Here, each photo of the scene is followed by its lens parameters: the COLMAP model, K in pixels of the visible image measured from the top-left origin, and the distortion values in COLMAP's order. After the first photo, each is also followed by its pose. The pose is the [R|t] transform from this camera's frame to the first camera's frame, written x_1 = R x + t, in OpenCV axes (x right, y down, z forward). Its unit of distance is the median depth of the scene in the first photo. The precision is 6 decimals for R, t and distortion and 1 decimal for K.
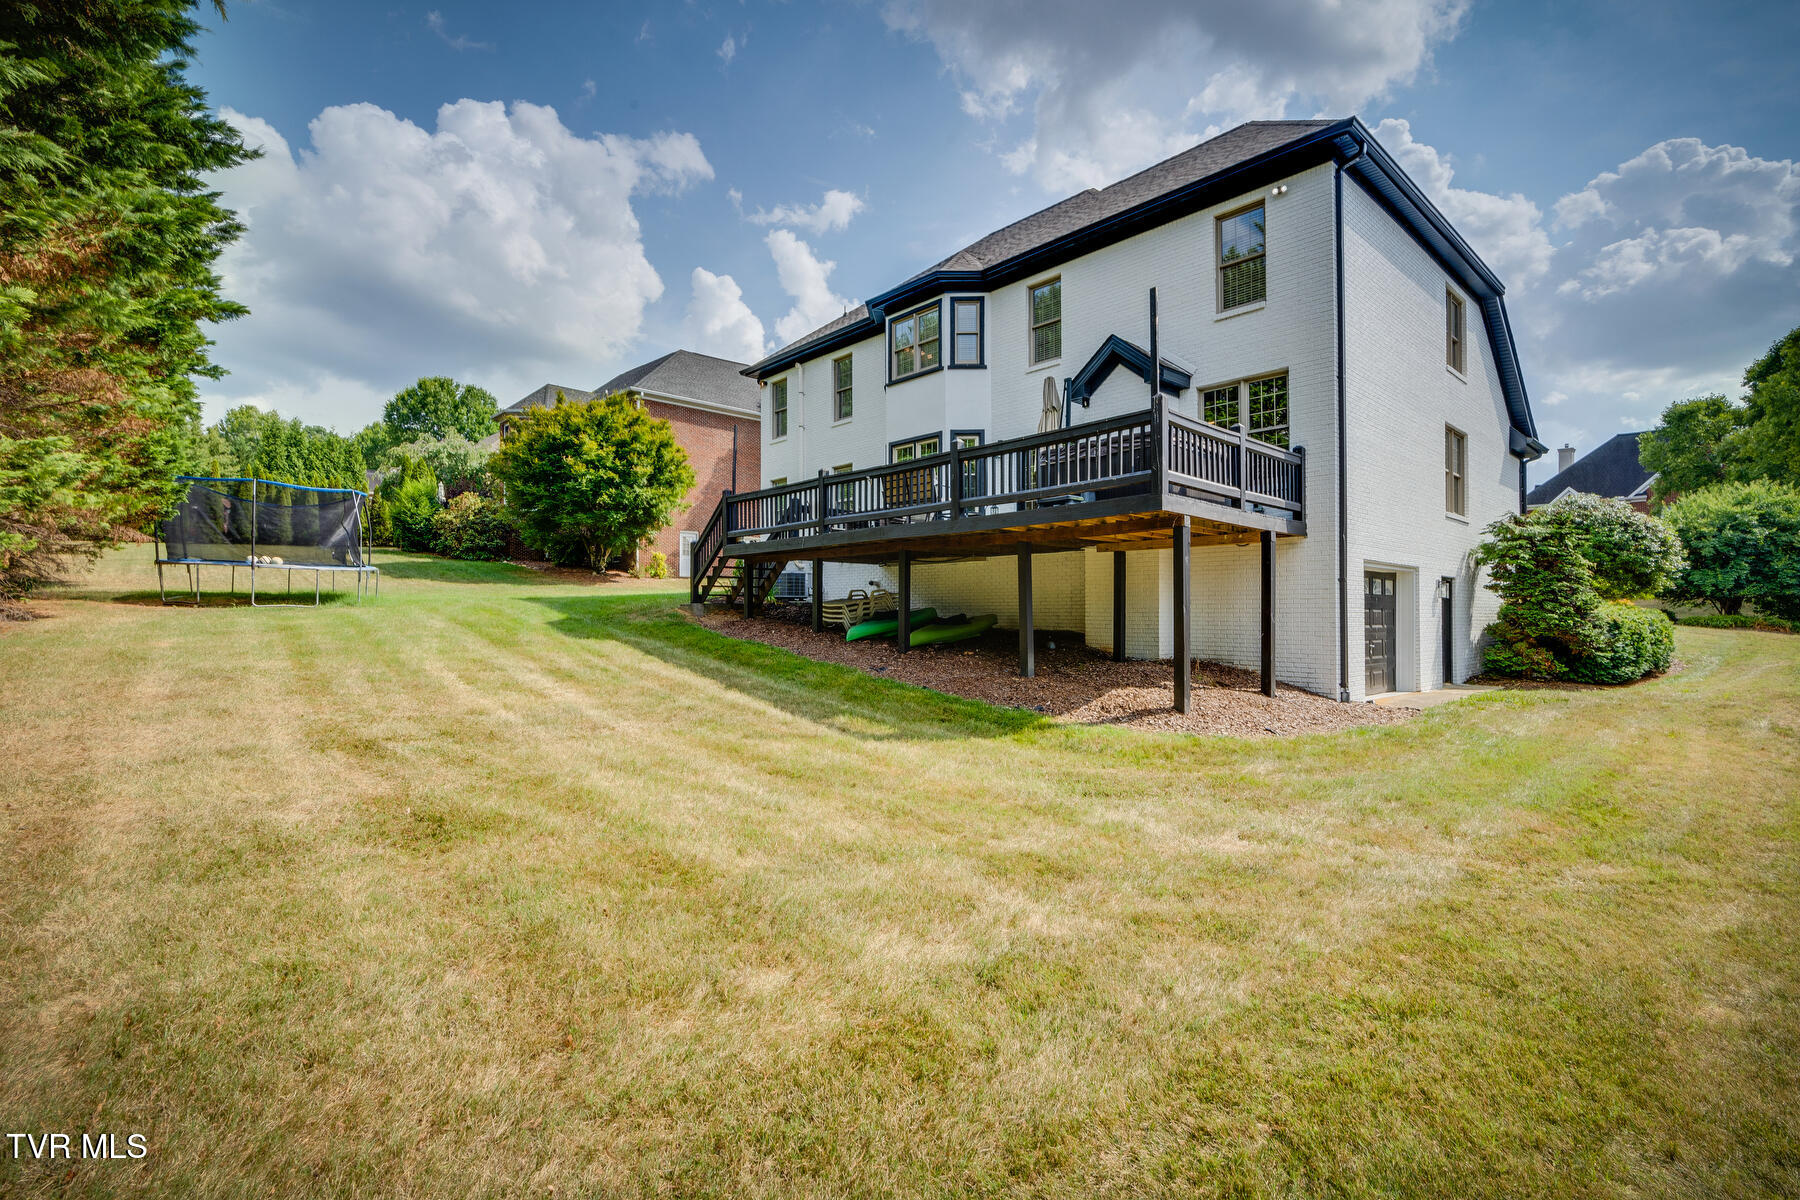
lens RADIAL K [[805.6, 0, 909.3], [0, 805.6, 603.5], [0, 0, 1]] dist [-0.010889, 0.000944]
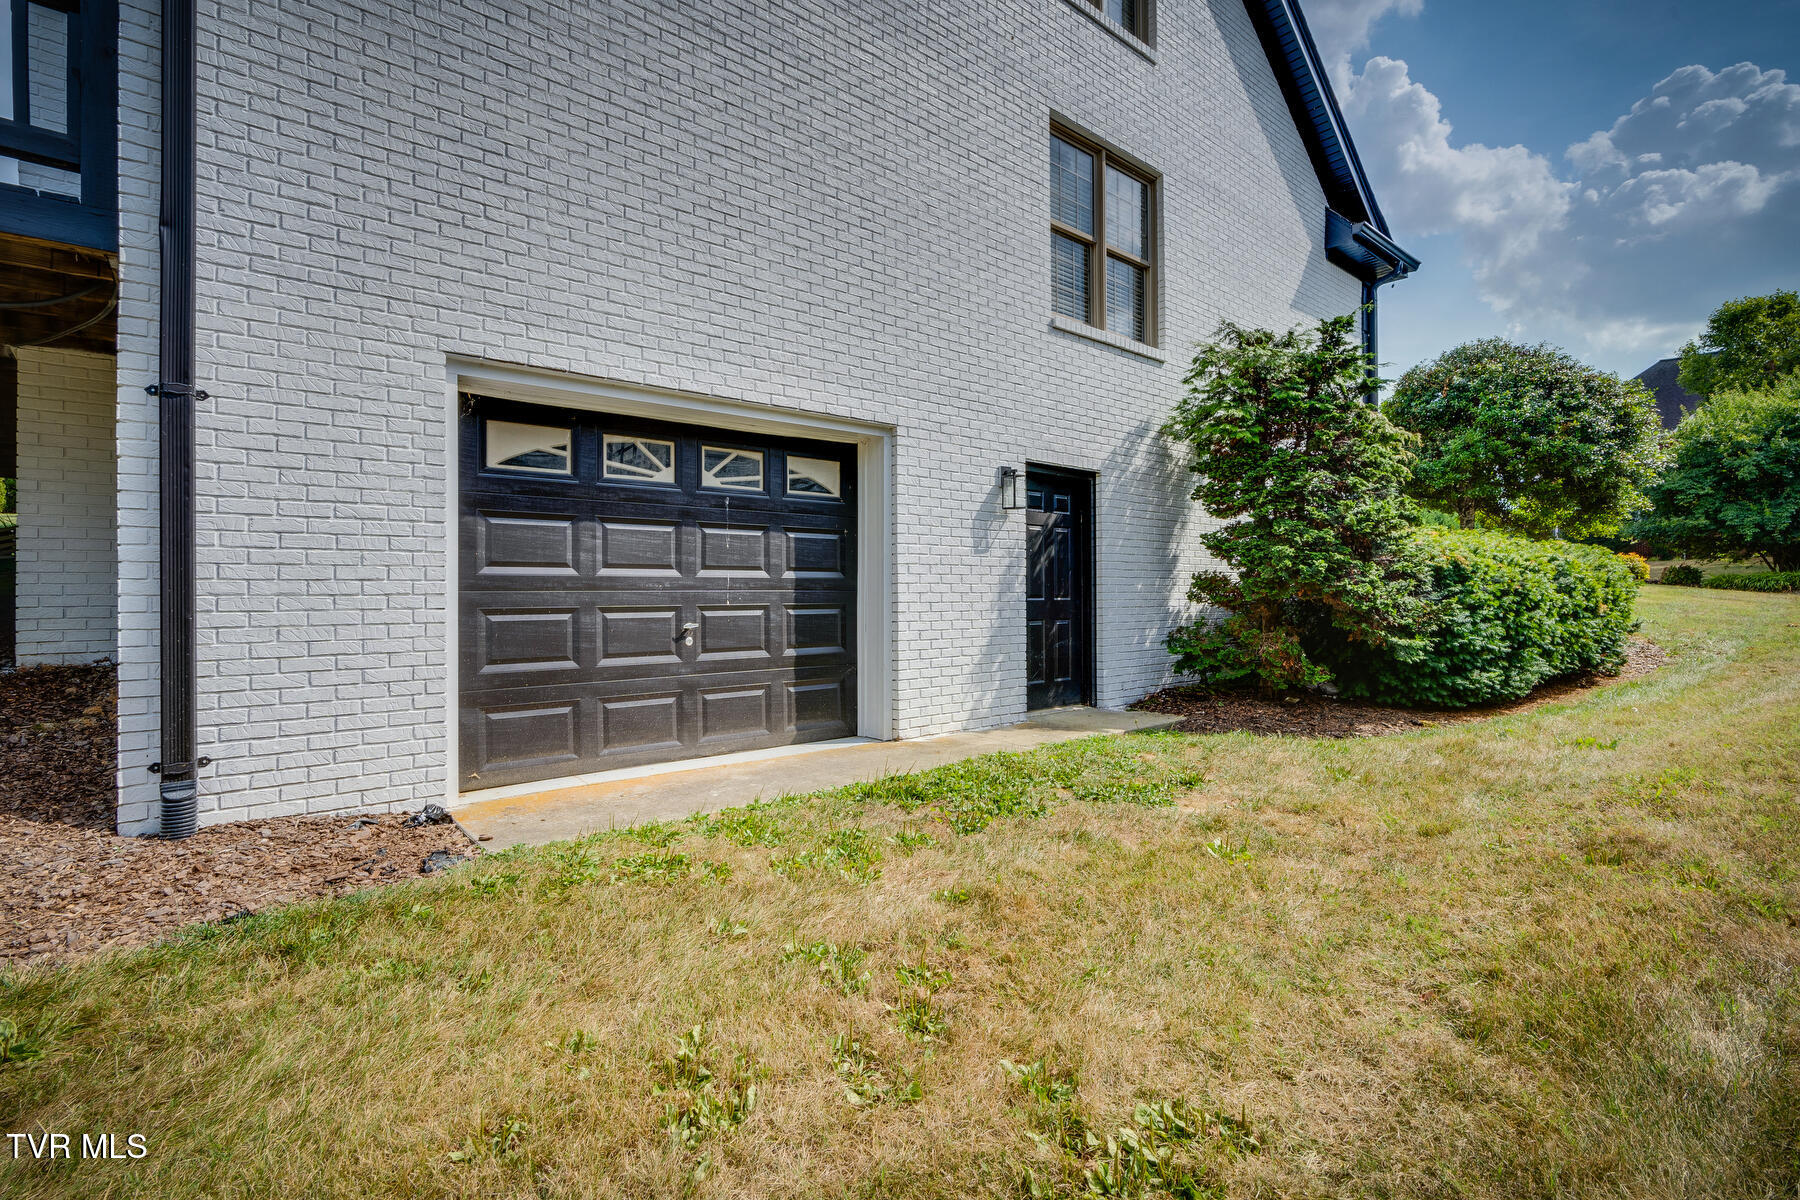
lens RADIAL K [[805.6, 0, 892.2], [0, 805.6, 593.9], [0, 0, 1]] dist [-0.010889, 0.000944]
pose [[0.998368, -0.003719, -0.056981, 0.511223], [0.004915, 0.999770, 0.020867, 0.023353], [0.056890, -0.021113, 0.998157, 0.466096]]
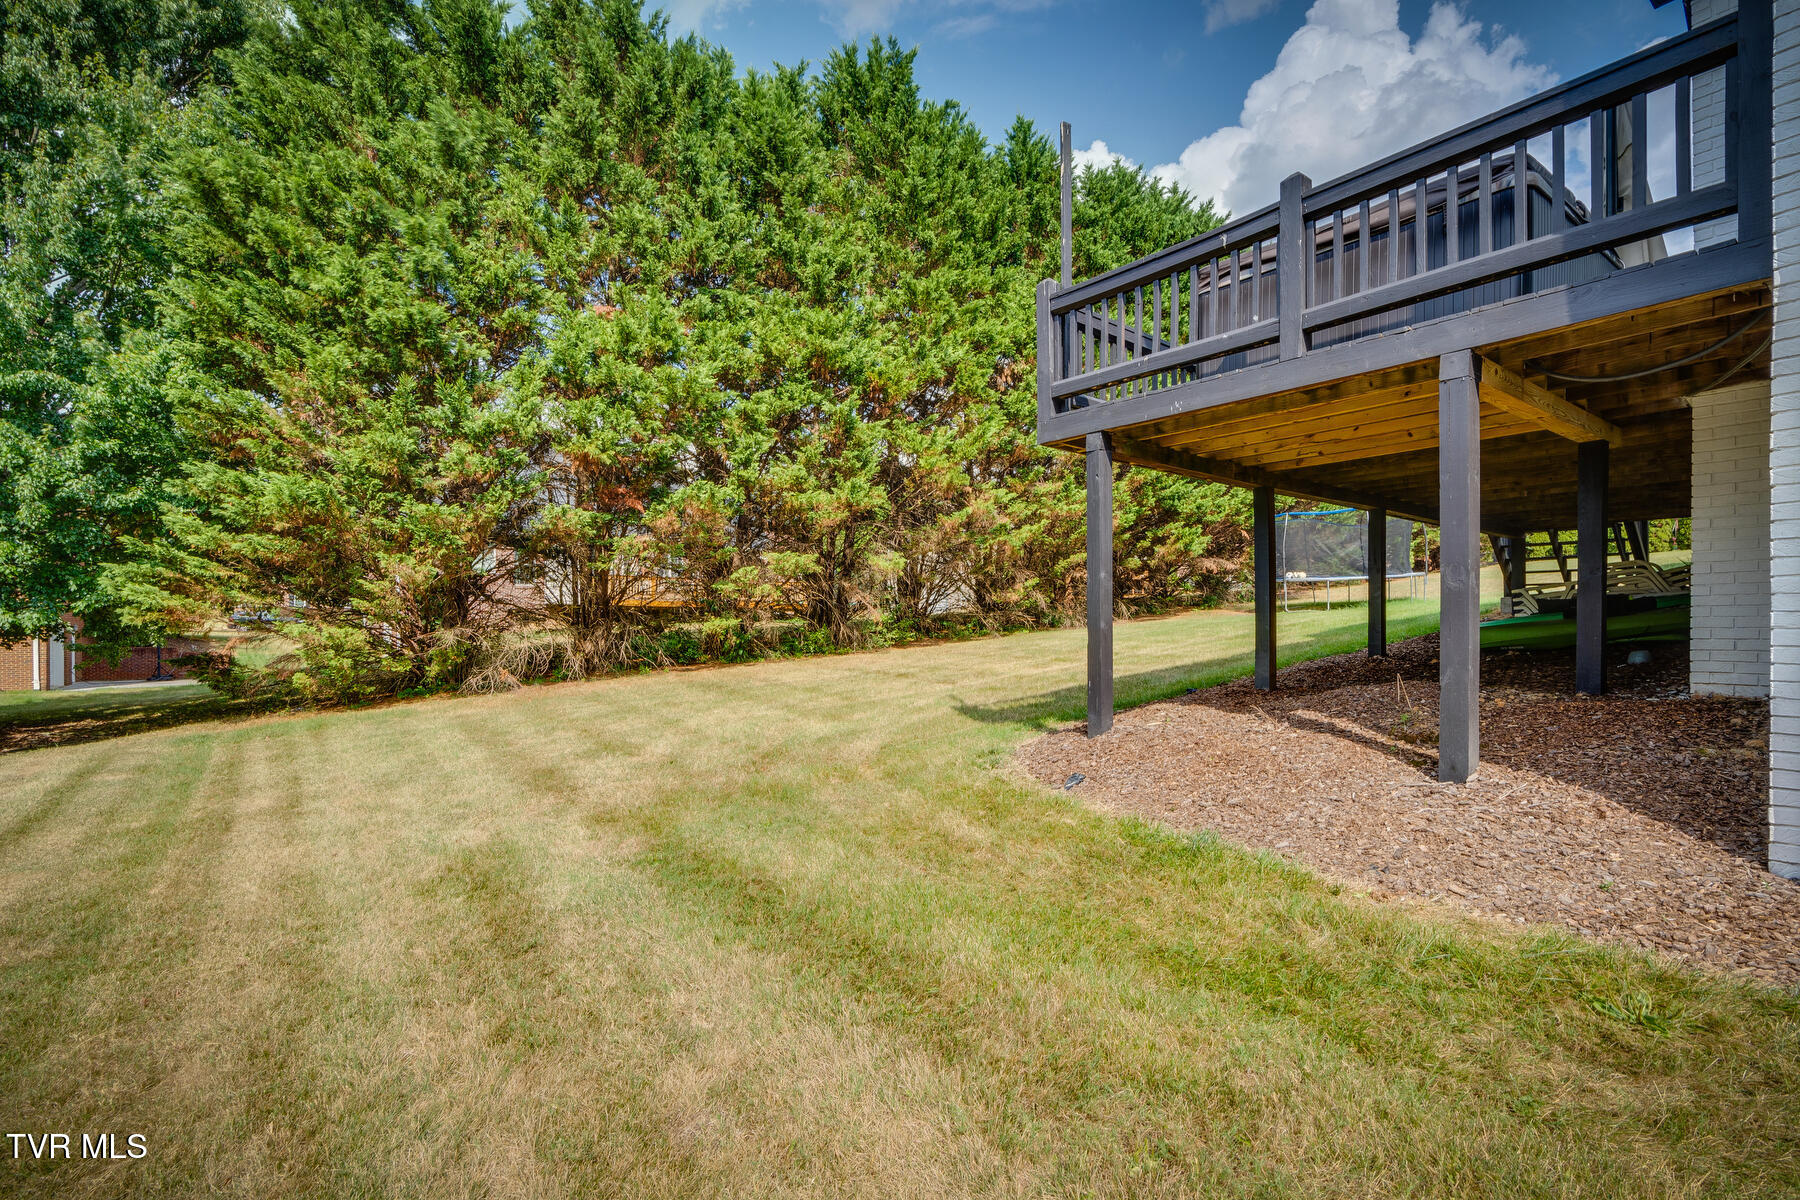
lens RADIAL K [[805.6, 0, 902.2], [0, 805.6, 611.4], [0, 0, 1]] dist [-0.010889, 0.000944]
pose [[-0.110210, -0.017849, -0.993748, 0.520995], [0.015537, 0.999686, -0.019679, 0.023382], [0.993787, -0.017609, -0.109898, 0.464399]]
